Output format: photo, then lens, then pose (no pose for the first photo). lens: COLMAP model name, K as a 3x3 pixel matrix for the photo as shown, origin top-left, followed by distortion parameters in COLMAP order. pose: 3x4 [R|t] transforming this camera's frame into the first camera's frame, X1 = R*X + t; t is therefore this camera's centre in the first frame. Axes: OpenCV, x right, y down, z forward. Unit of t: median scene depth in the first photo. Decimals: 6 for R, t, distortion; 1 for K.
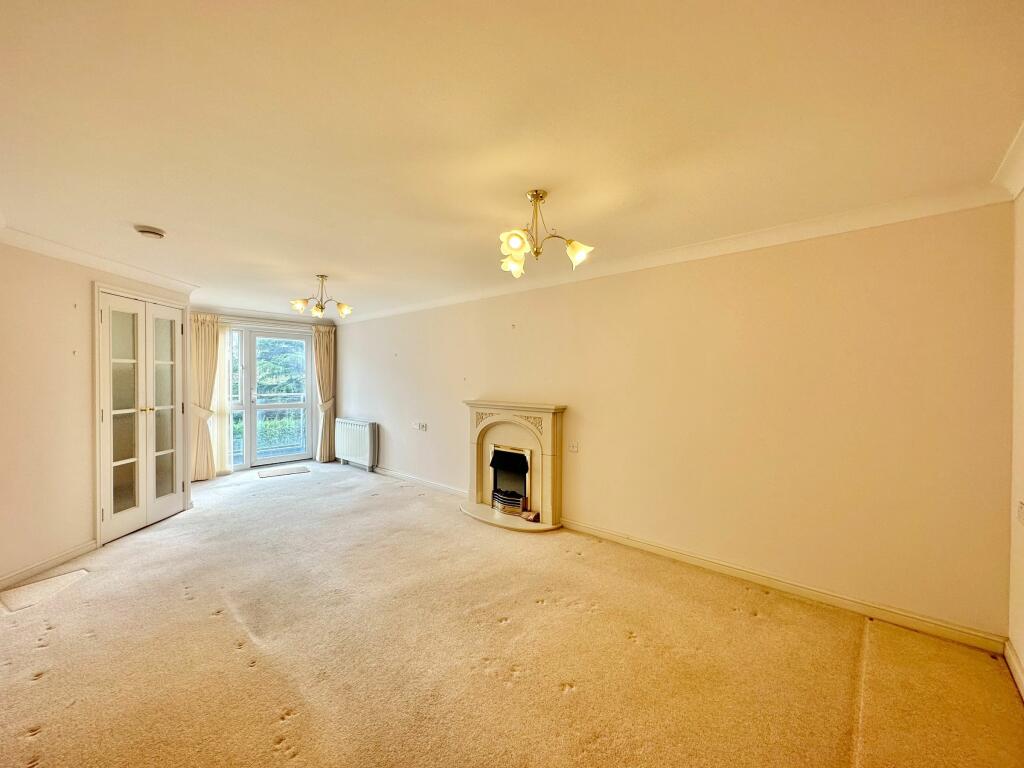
lens RADIAL K [[407.6, 0, 510.9], [0, 407.6, 380.3], [0, 0, 1]] dist [0.001388, 0.000203]
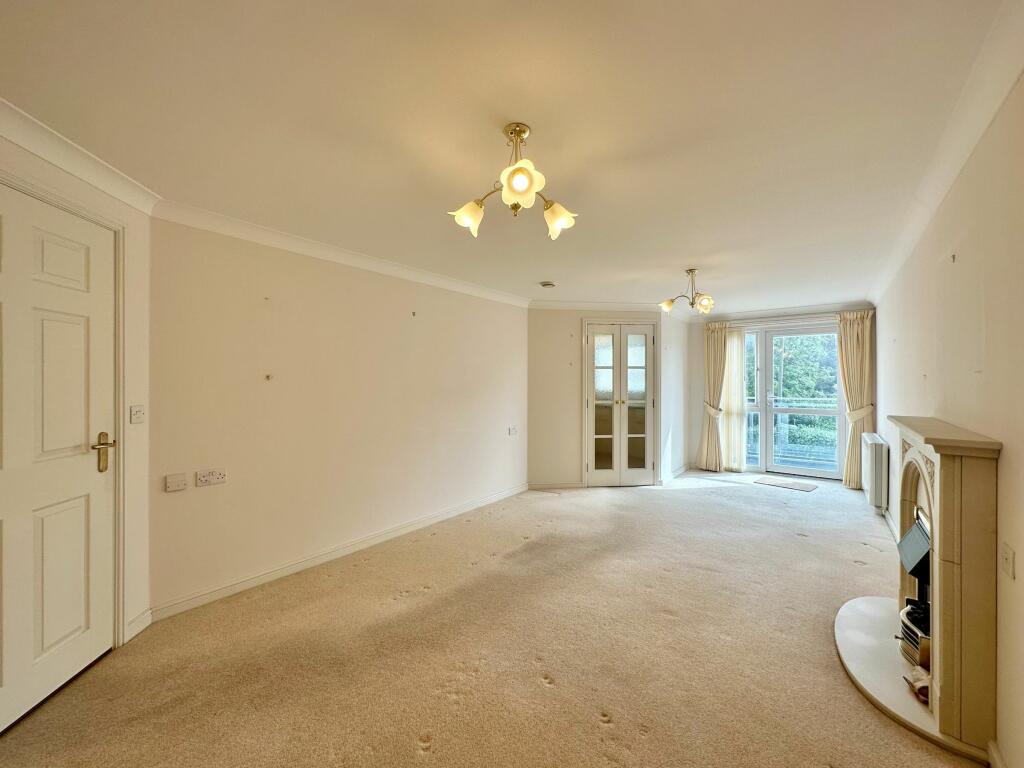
lens RADIAL K [[407.6, 0, 511.0], [0, 407.6, 384.7], [0, 0, 1]] dist [0.001388, 0.000203]
pose [[0.081158, 0.004163, -0.996693, 0.311439], [-0.005678, 0.999977, 0.003715, 0.006412], [0.996685, 0.005358, 0.081180, 0.352112]]
